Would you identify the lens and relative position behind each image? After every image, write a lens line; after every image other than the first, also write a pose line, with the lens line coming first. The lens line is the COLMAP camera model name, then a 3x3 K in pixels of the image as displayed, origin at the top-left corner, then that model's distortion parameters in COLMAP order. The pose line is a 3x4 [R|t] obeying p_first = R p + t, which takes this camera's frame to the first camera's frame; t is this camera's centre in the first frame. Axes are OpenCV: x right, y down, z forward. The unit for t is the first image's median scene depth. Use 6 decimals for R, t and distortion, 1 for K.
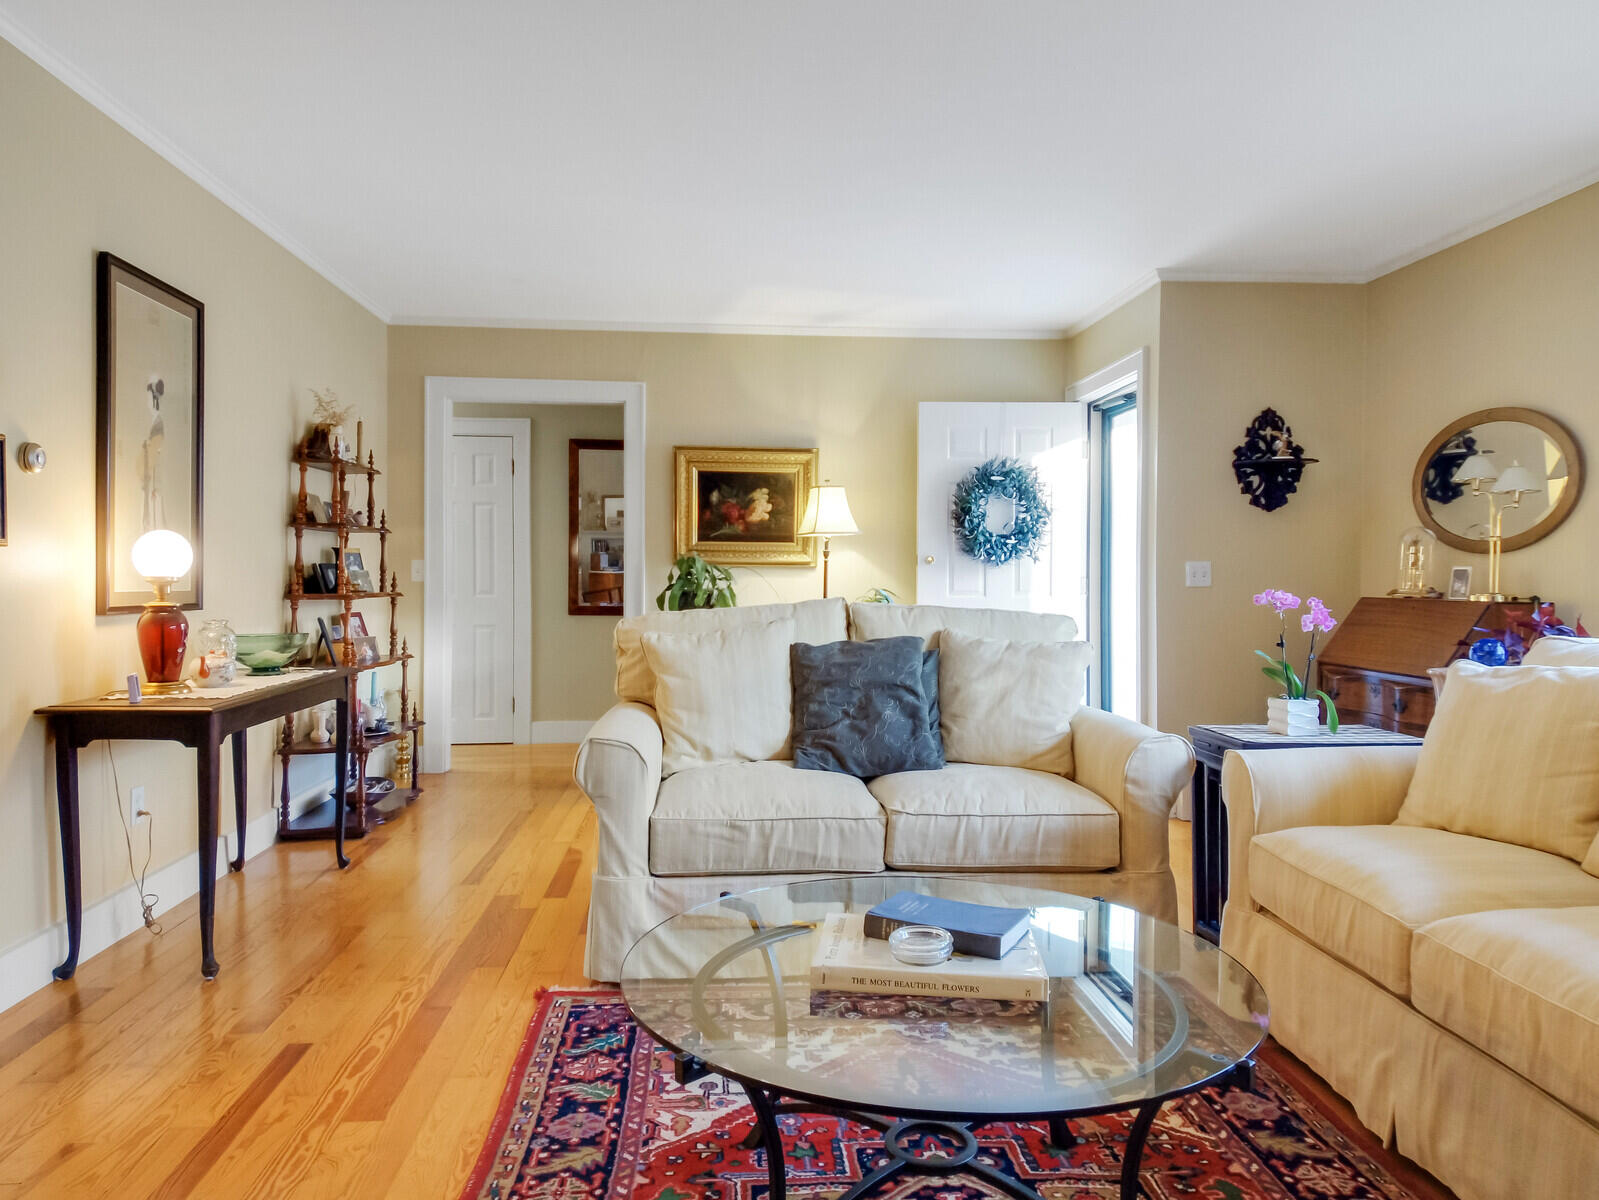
lens RADIAL K [[1089.6, 0, 800.0], [0, 1089.6, 589.2], [0, 0, 1]] dist [0.069951, -0.074393]
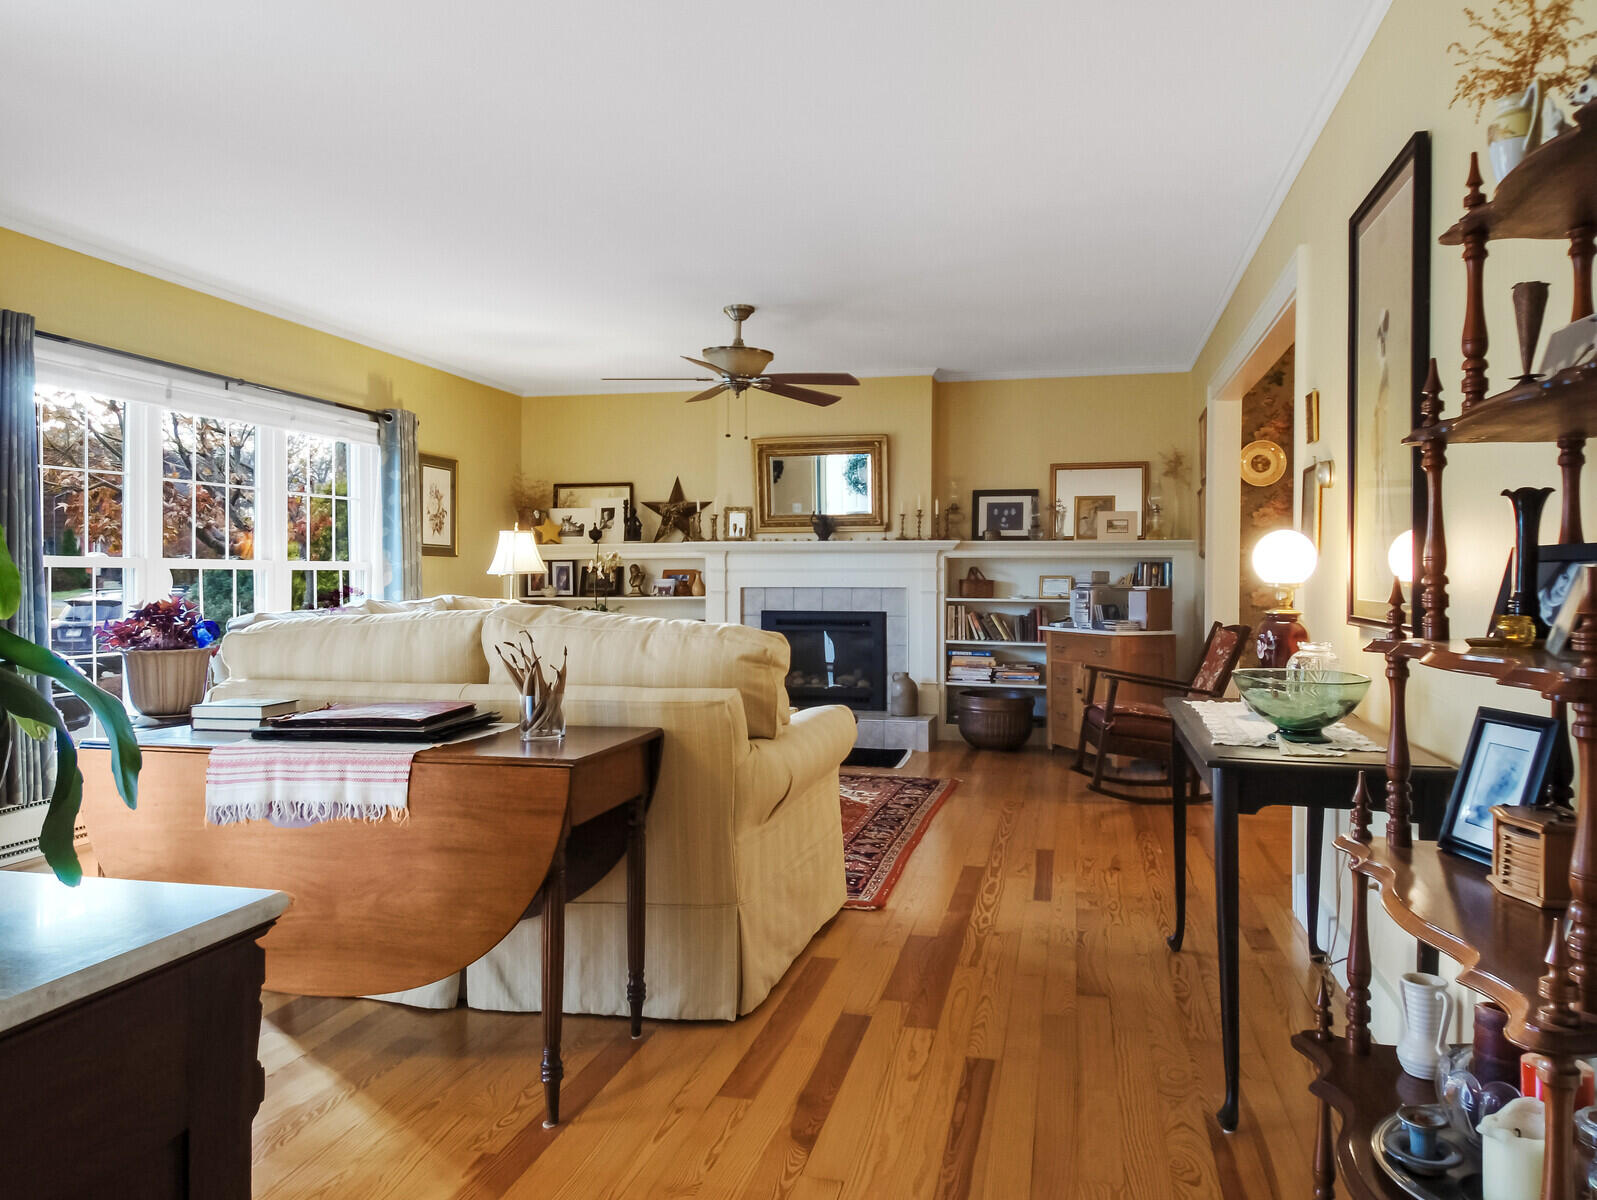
lens RADIAL K [[1164.9, 0, 826.1], [0, 1164.9, 606.1], [0, 0, 1]] dist [0.001724, 0.000545]
pose [[-0.954873, -0.014075, 0.296681, -0.497184], [-0.005359, 0.999530, 0.030172, -0.017452], [-0.296967, 0.027220, -0.954500, 2.001695]]
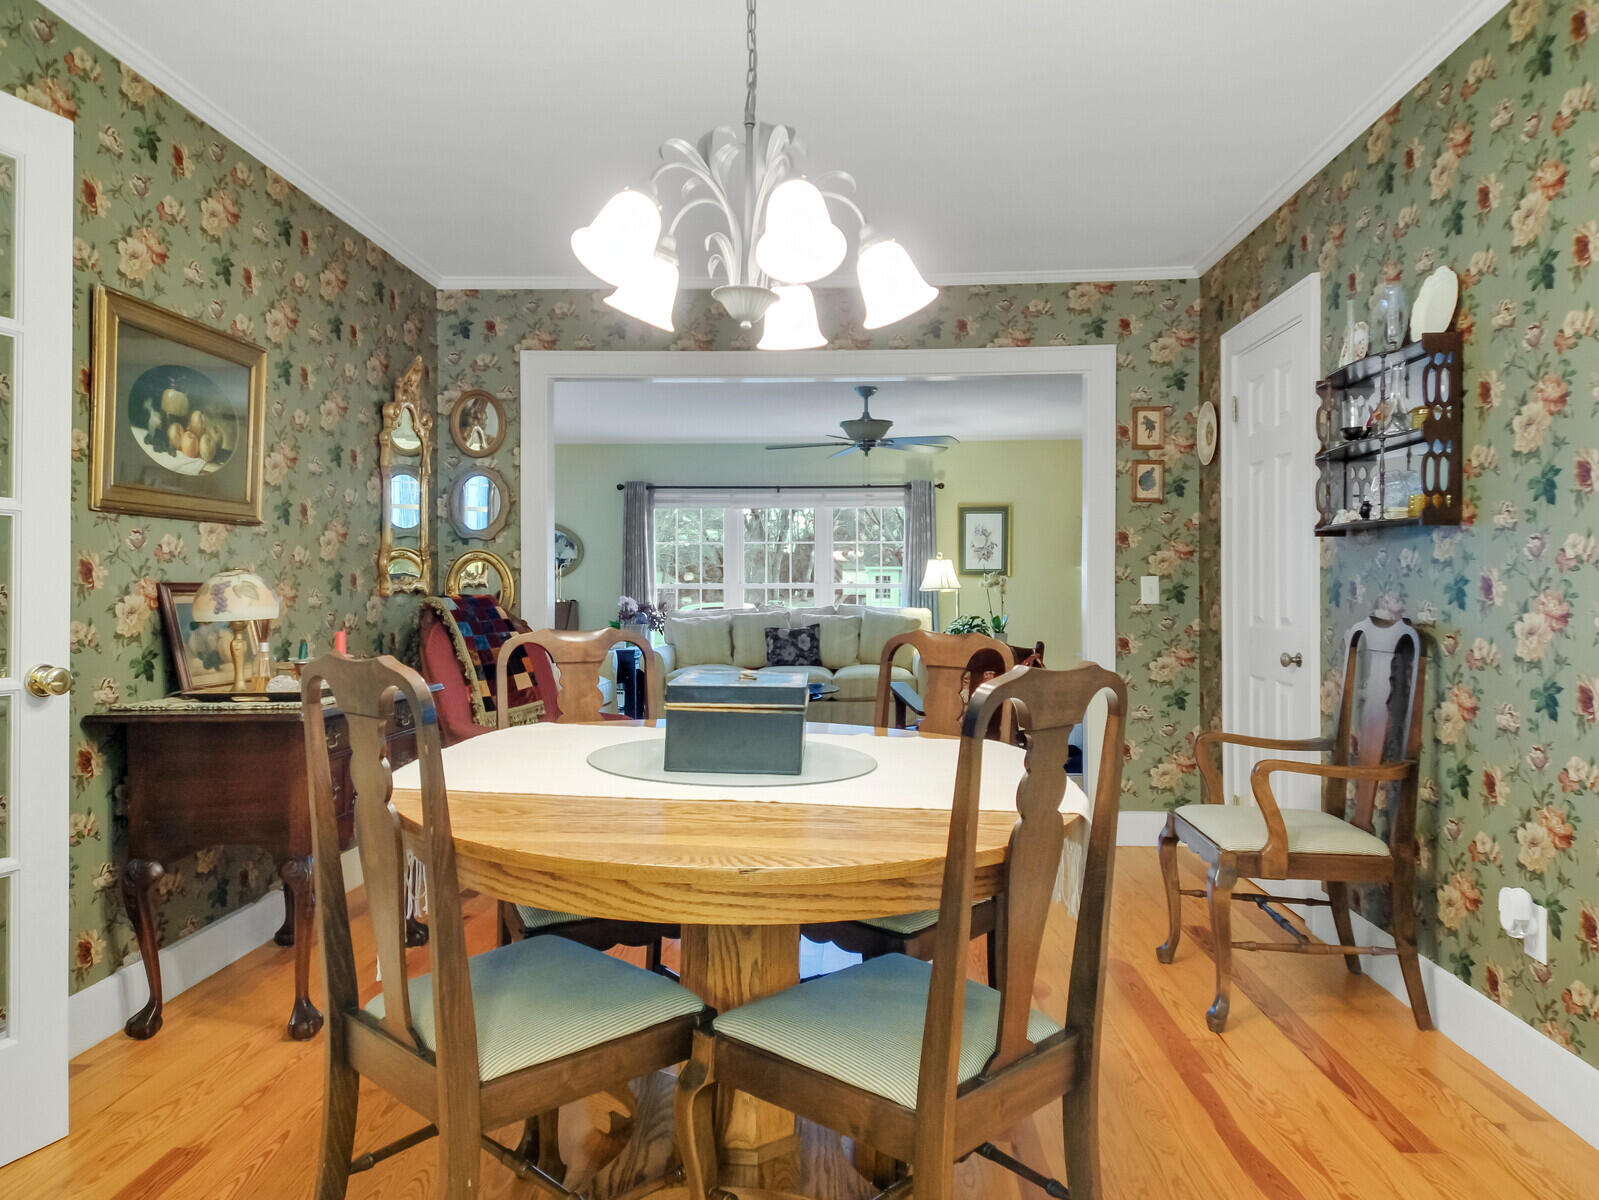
lens RADIAL K [[1089.6, 0, 800.0], [0, 1089.6, 589.2], [0, 0, 1]] dist [0.069951, -0.074393]
pose [[0.122192, -0.001862, 0.992505, -2.058423], [0.009734, 0.999952, 0.000678, -0.016576], [-0.992459, 0.009578, 0.122204, 0.196267]]
